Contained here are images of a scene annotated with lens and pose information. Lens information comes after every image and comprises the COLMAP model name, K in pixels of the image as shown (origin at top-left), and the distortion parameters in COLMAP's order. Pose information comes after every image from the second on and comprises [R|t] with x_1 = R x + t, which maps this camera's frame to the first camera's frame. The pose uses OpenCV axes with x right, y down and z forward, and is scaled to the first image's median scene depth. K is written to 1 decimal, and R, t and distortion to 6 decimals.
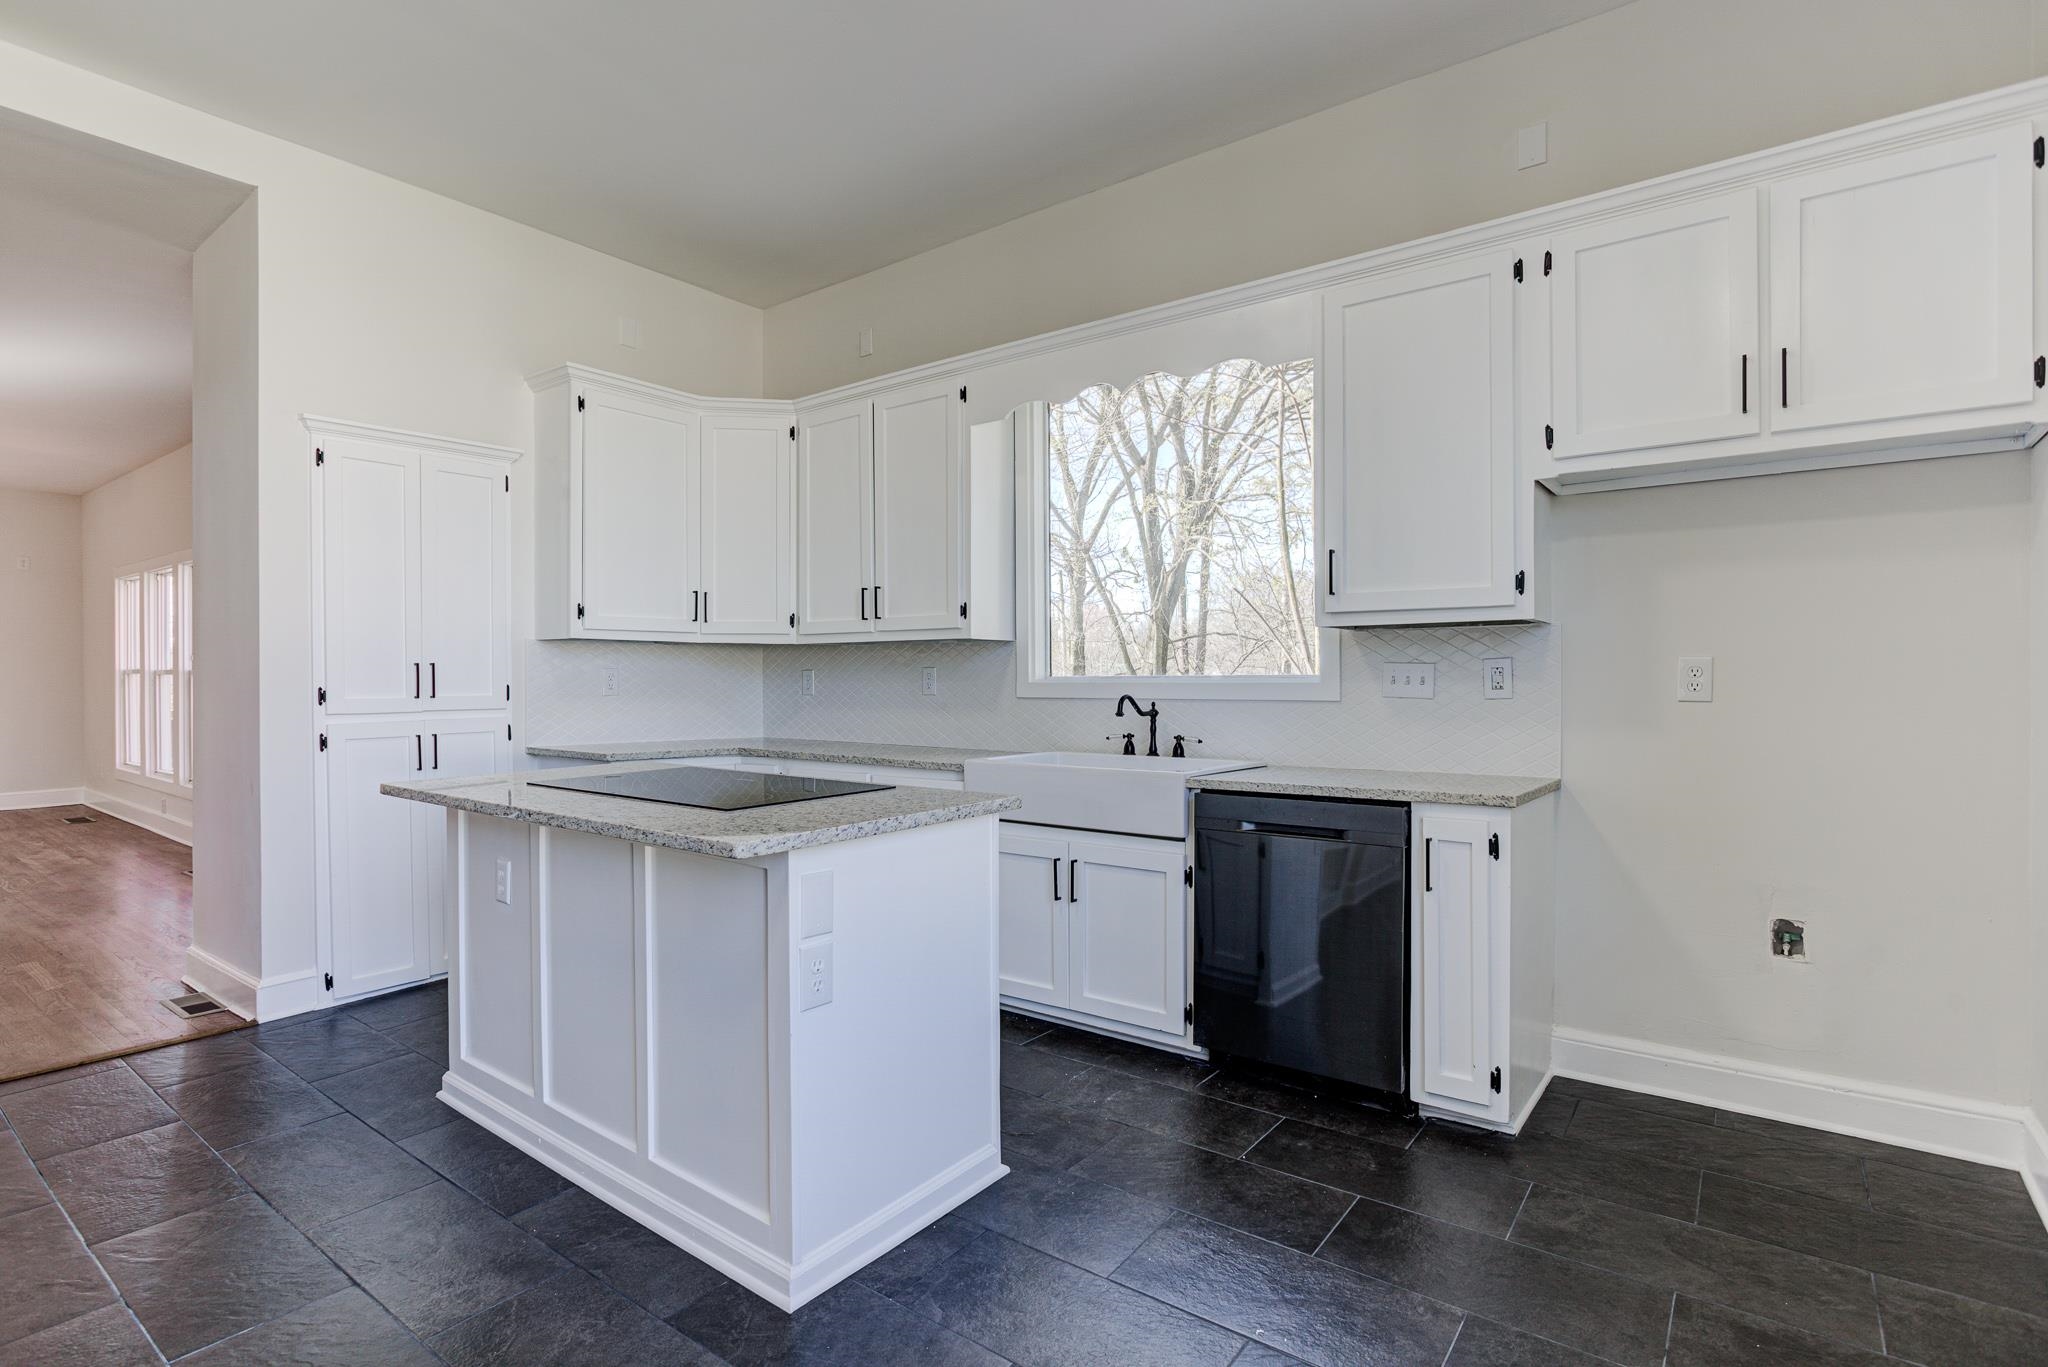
lens RADIAL K [[999.9, 0, 1024.2], [0, 999.9, 683.9], [0, 0, 1]] dist [0.003599, 0.000255]
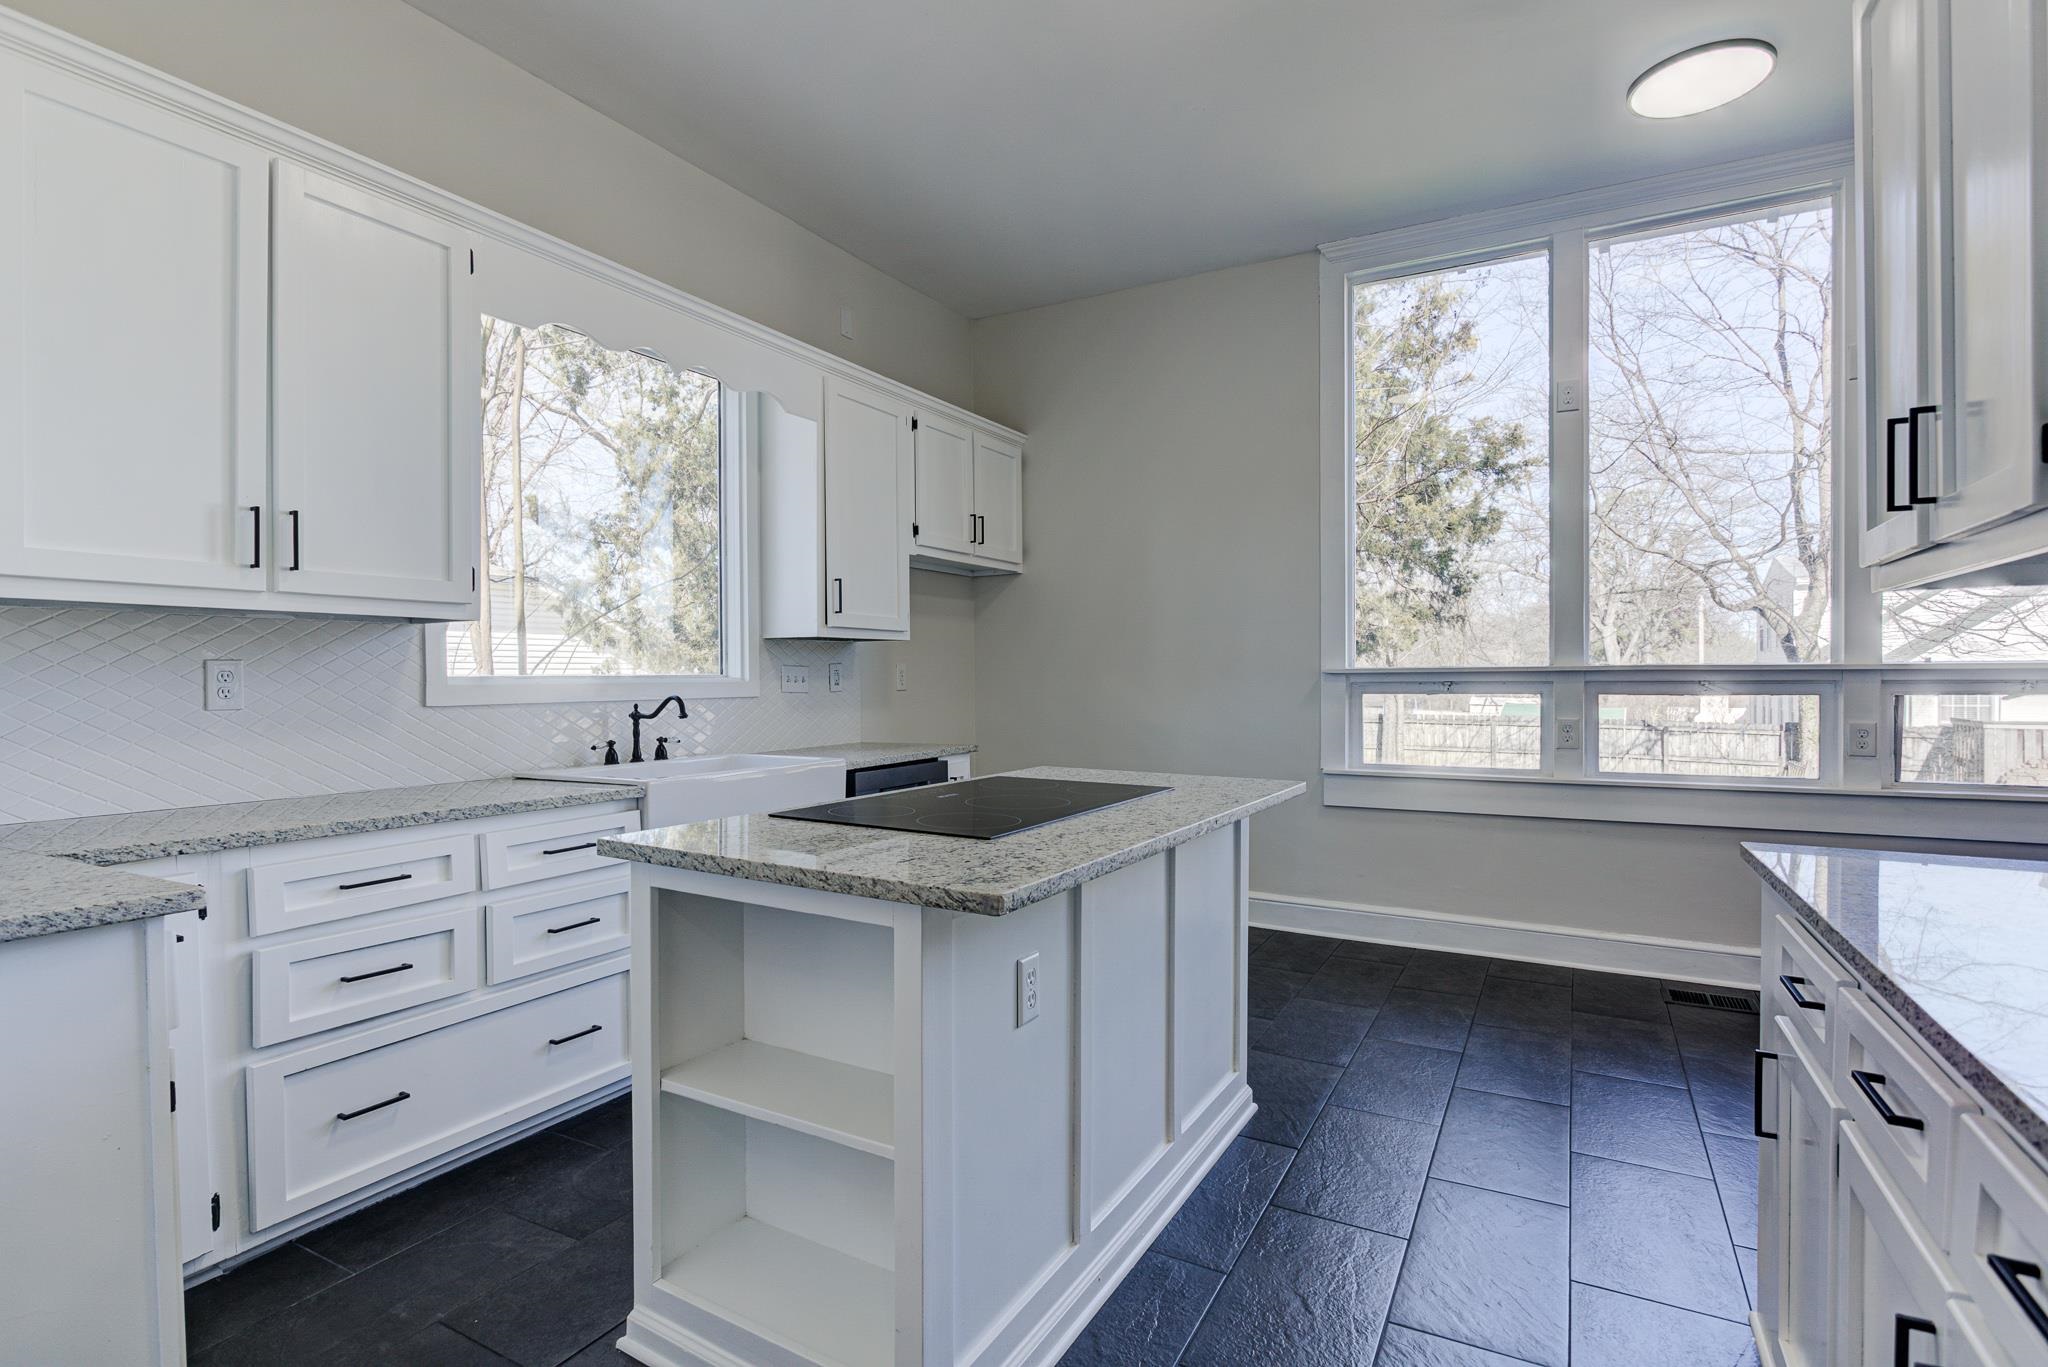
lens RADIAL K [[999.9, 0, 1022.1], [0, 999.9, 681.4], [0, 0, 1]] dist [0.003599, 0.000255]
pose [[-0.111698, -0.005301, 0.993728, -0.834047], [0.003046, 0.999979, 0.005677, -0.006633], [-0.993738, 0.003661, -0.111680, 0.753762]]
